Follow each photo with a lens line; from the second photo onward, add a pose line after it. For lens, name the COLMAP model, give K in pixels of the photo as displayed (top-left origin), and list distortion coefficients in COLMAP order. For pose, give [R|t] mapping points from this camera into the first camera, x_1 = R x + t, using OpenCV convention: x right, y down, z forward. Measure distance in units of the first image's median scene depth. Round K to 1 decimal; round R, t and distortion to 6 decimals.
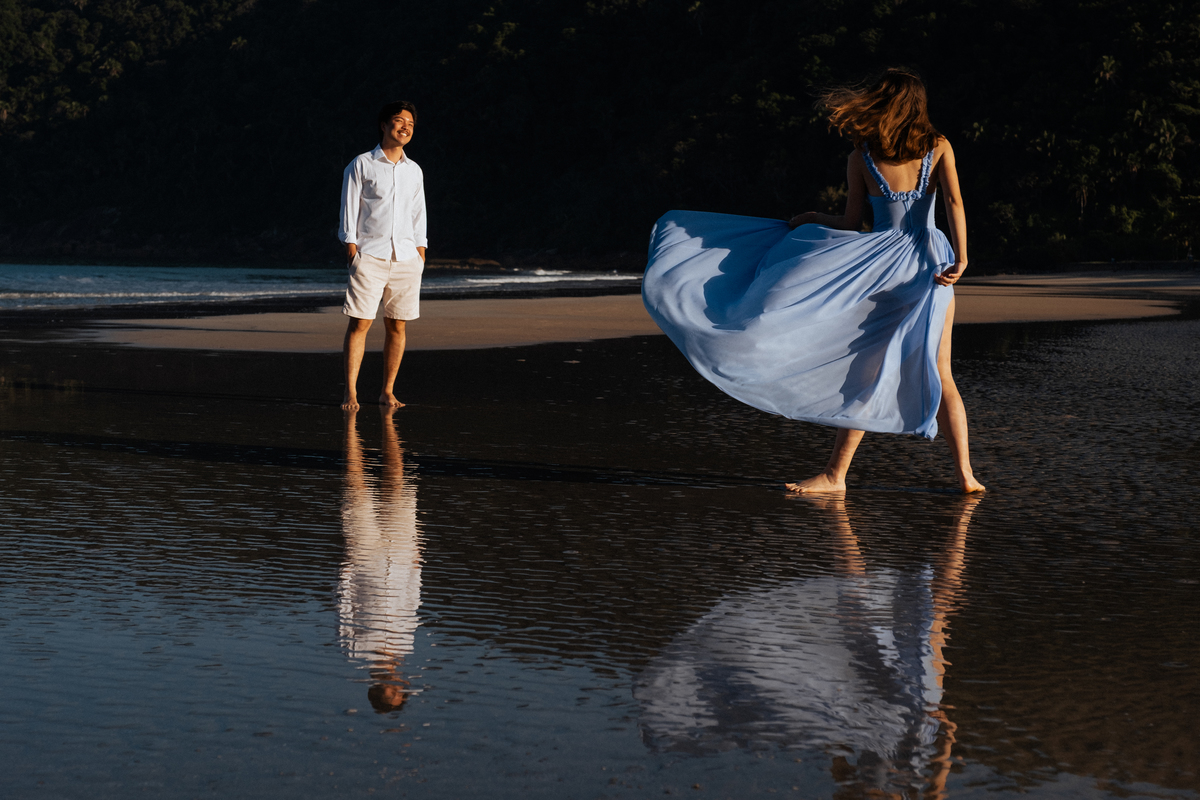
lens RADIAL K [[2054.3, 0, 599.4], [0, 2054.3, 399.5], [0, 0, 1]] dist [0.071242, 0.000000]
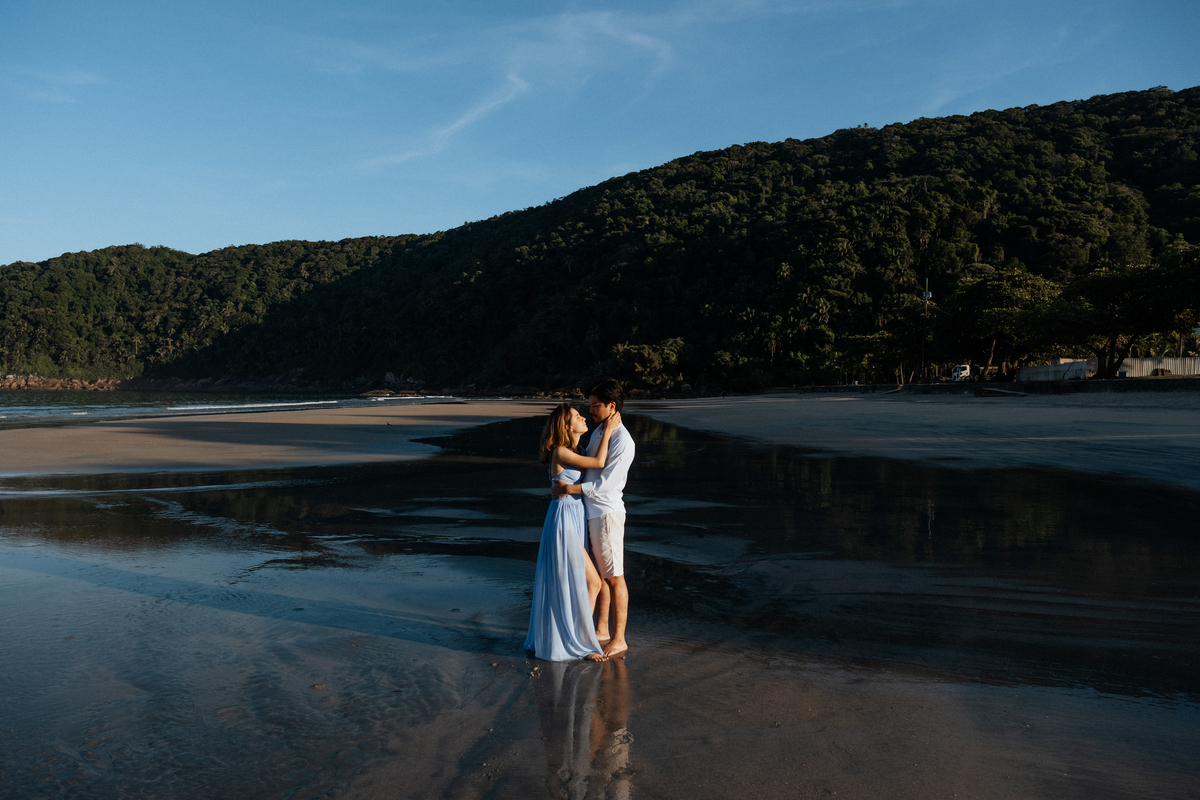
lens RADIAL K [[900.5, 0, 592.8], [0, 900.5, 400.9], [0, 0, 1]] dist [0.046332, -0.001010]
pose [[0.999228, -0.011747, 0.037492, 0.068383], [0.013859, 0.998302, -0.056585, -0.018922], [-0.036764, 0.057061, 0.997694, 0.310377]]
